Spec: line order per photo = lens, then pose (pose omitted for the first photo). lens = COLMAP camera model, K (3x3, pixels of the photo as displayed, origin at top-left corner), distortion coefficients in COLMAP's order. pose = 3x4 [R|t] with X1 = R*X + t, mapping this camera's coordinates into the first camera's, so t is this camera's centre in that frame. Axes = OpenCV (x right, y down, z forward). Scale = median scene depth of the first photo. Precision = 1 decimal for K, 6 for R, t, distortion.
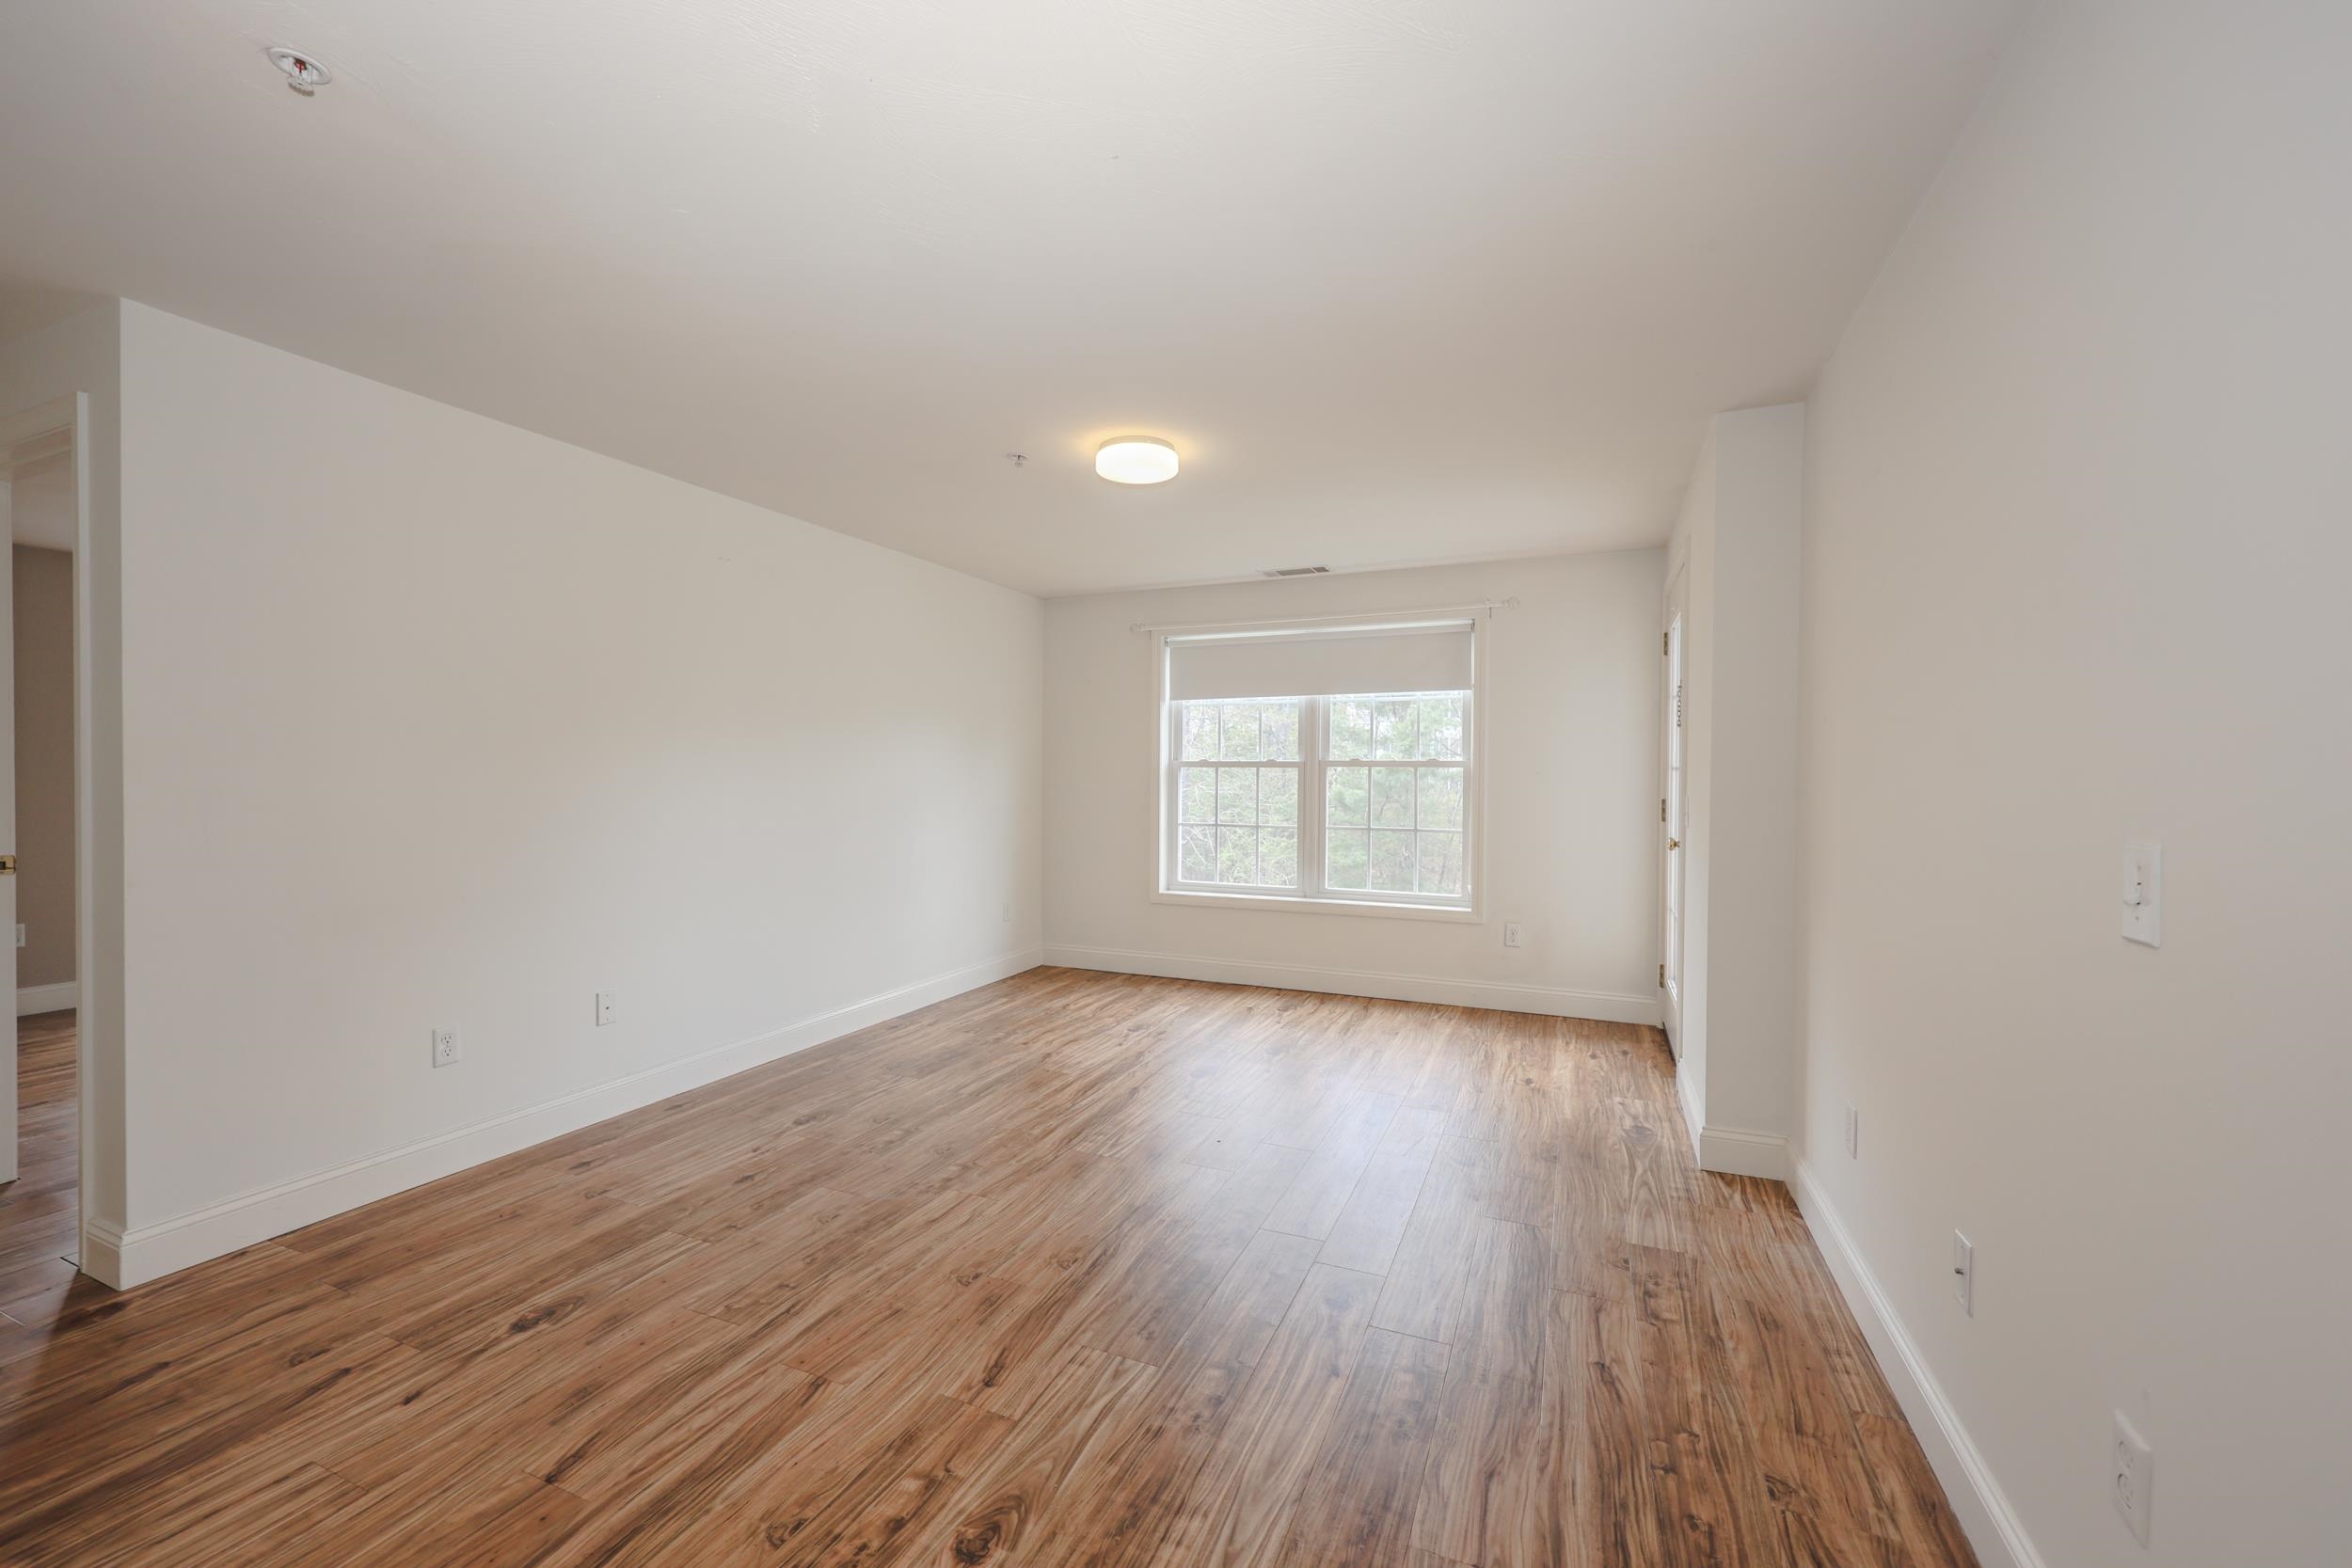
lens RADIAL K [[923.2, 0, 1201.8], [0, 923.2, 778.3], [0, 0, 1]] dist [-0.000032, -0.000115]
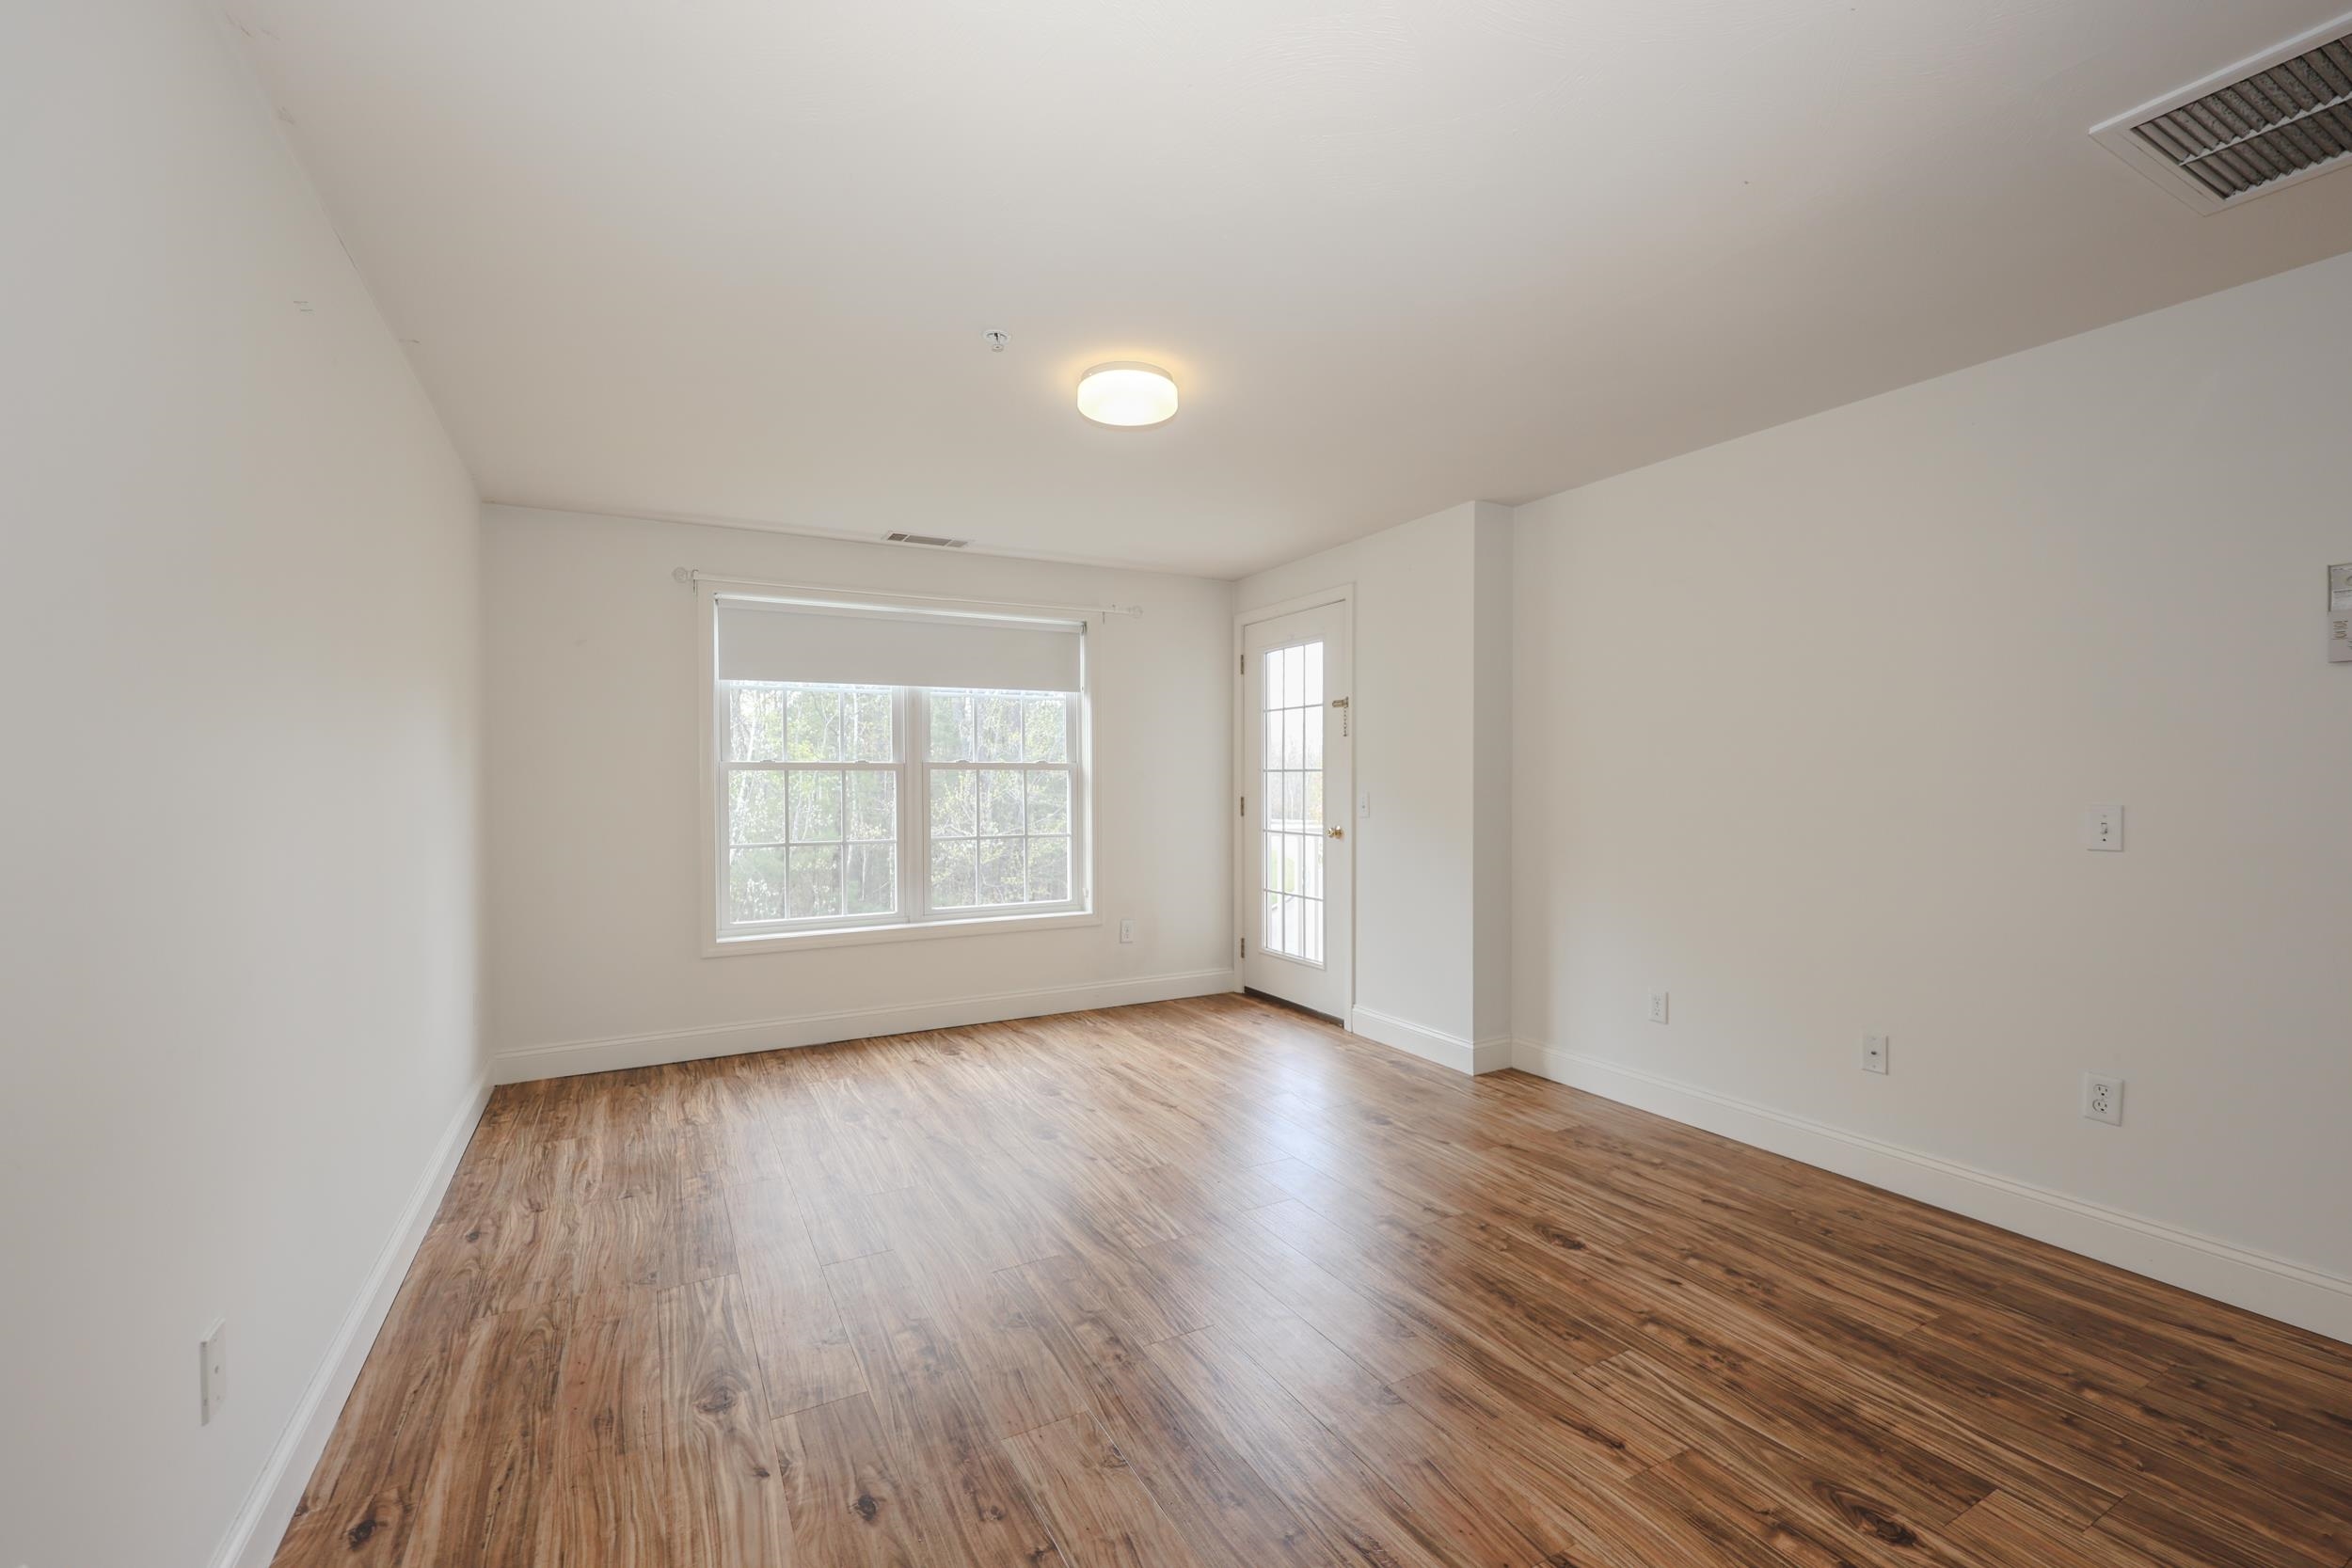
lens RADIAL K [[956.2, 0, 1172.0], [0, 956.2, 788.7], [0, 0, 1]] dist [0.004219, 0.000034]
pose [[0.635692, -0.014056, 0.771815, -0.800659], [0.011051, 0.999897, 0.009108, -0.000506], [-0.771864, 0.002739, 0.635782, 0.482262]]
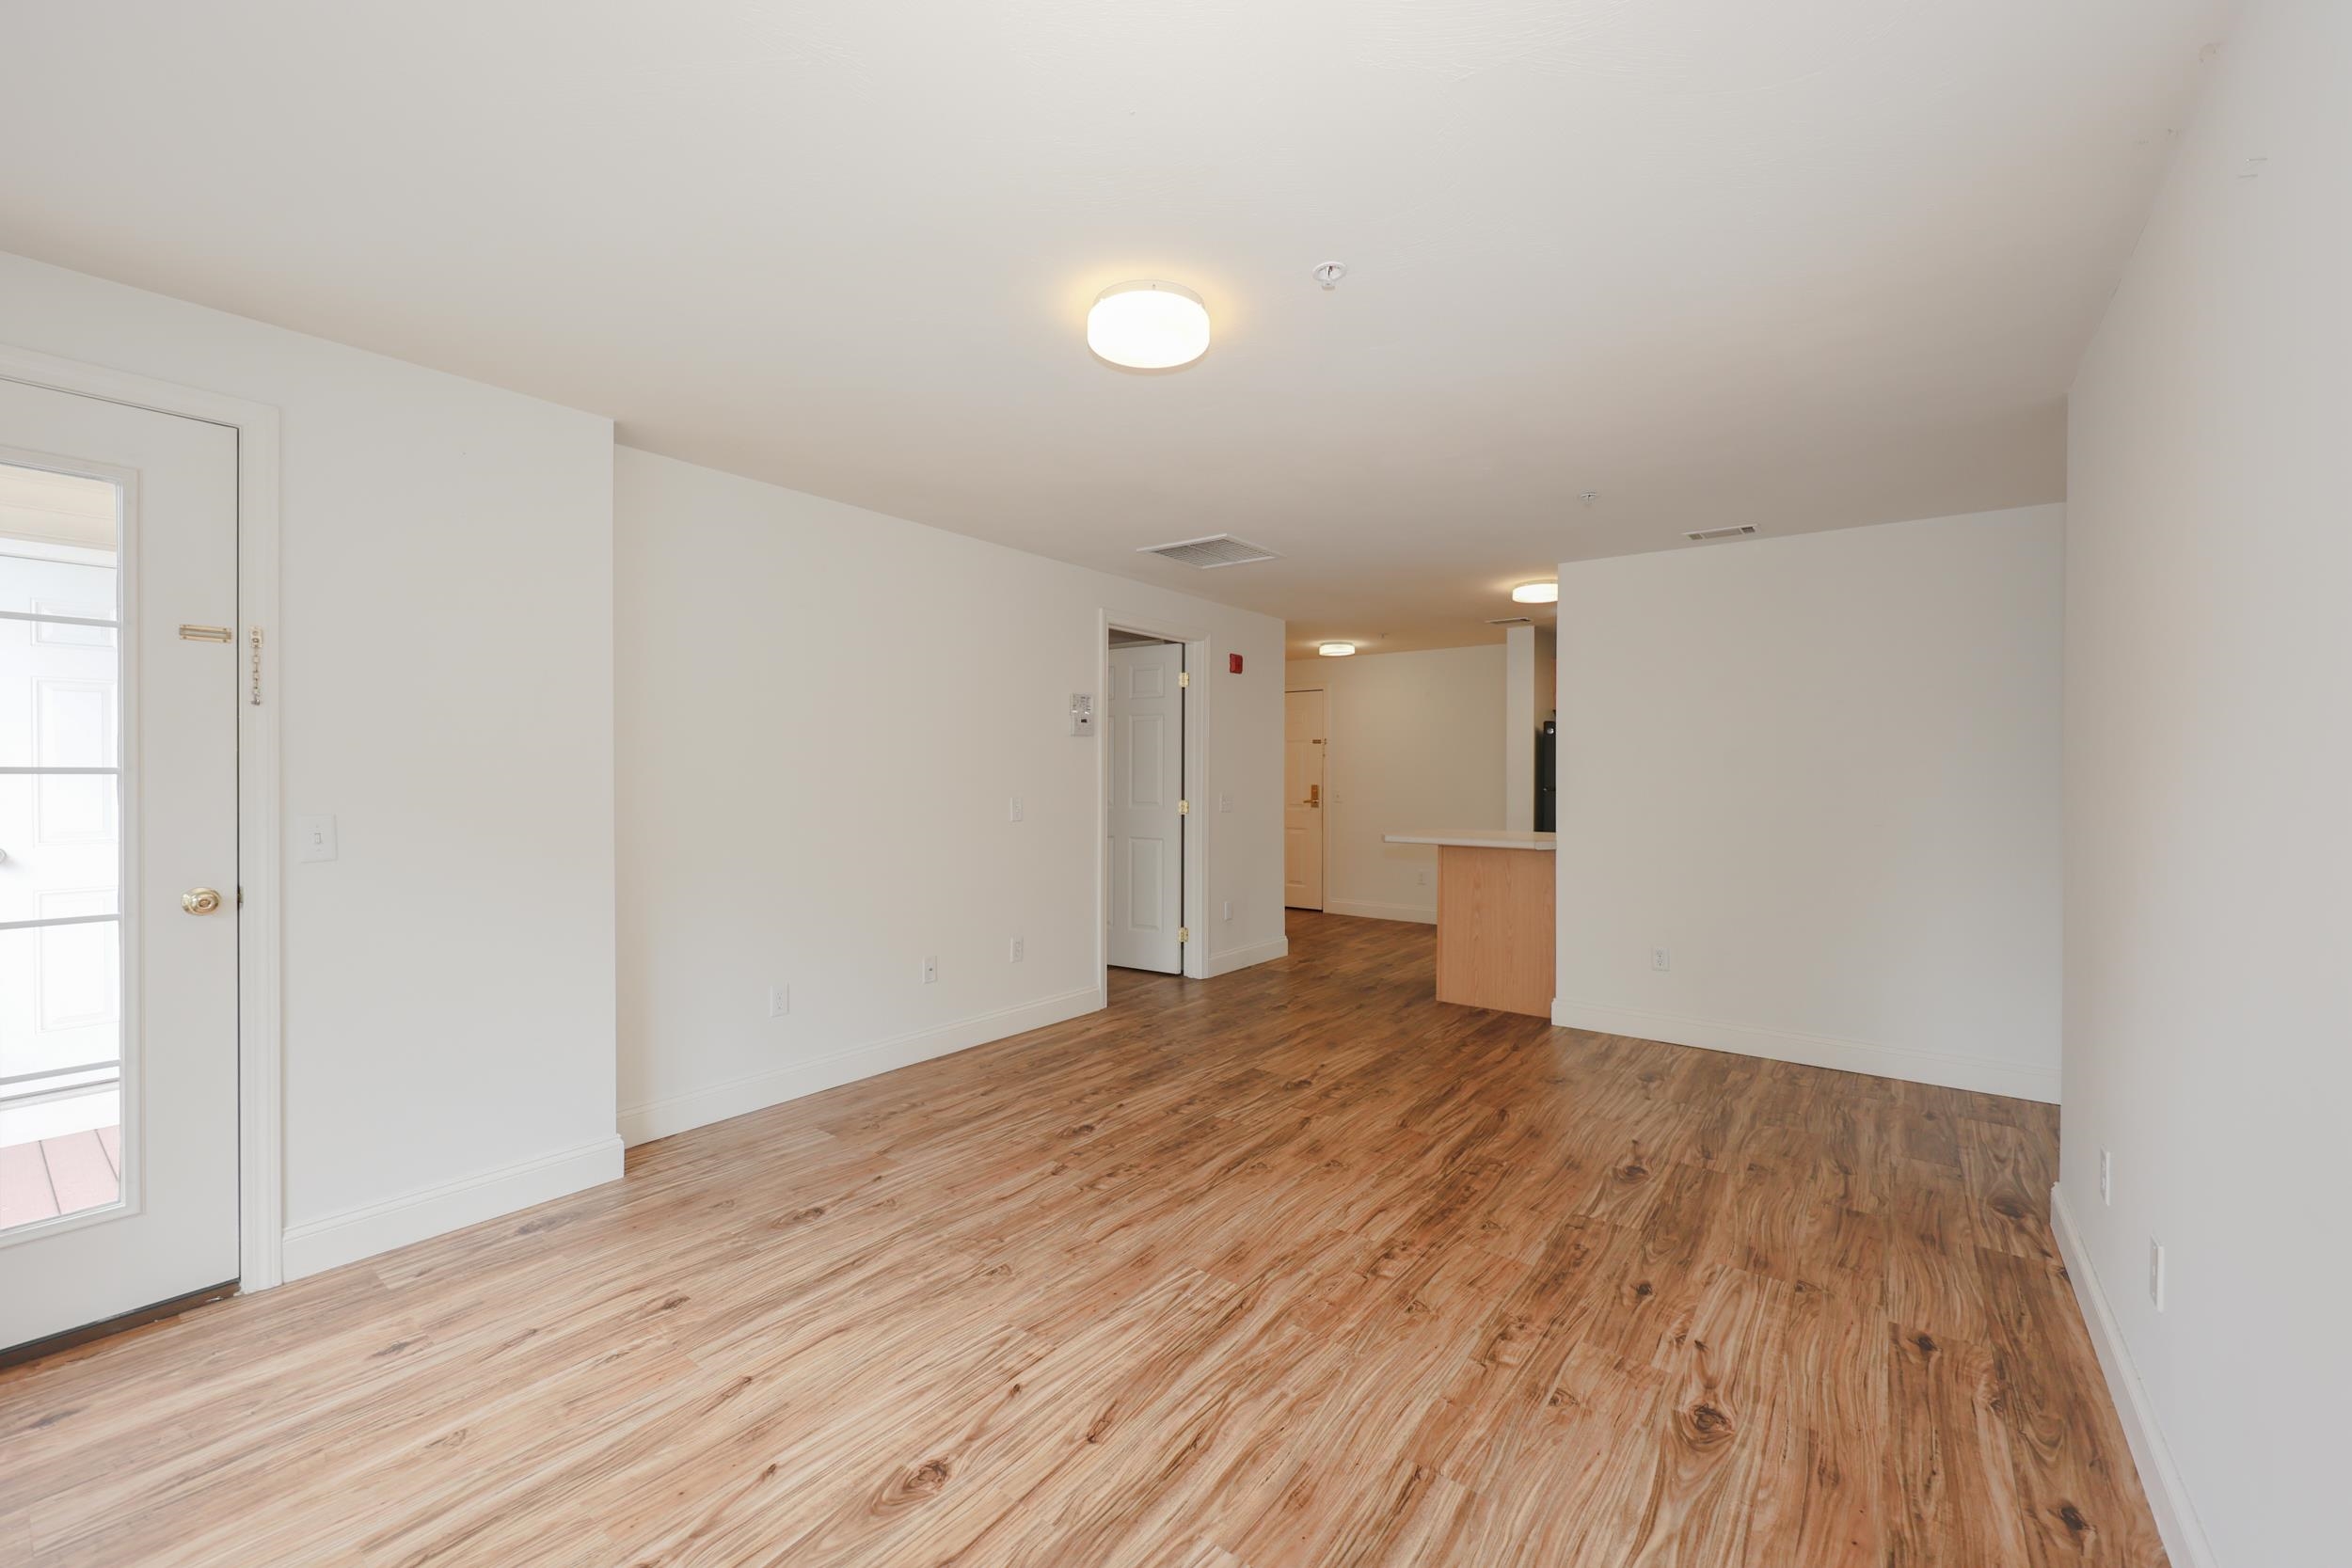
lens RADIAL K [[946.0, 0, 1165.9], [0, 946.0, 787.9], [0, 0, 1]] dist [0.002136, 0.000623]
pose [[-0.960015, -0.011299, 0.279722, -0.313007], [-0.005880, 0.999779, 0.020204, -0.020687], [-0.279888, 0.017752, -0.959869, 1.871588]]
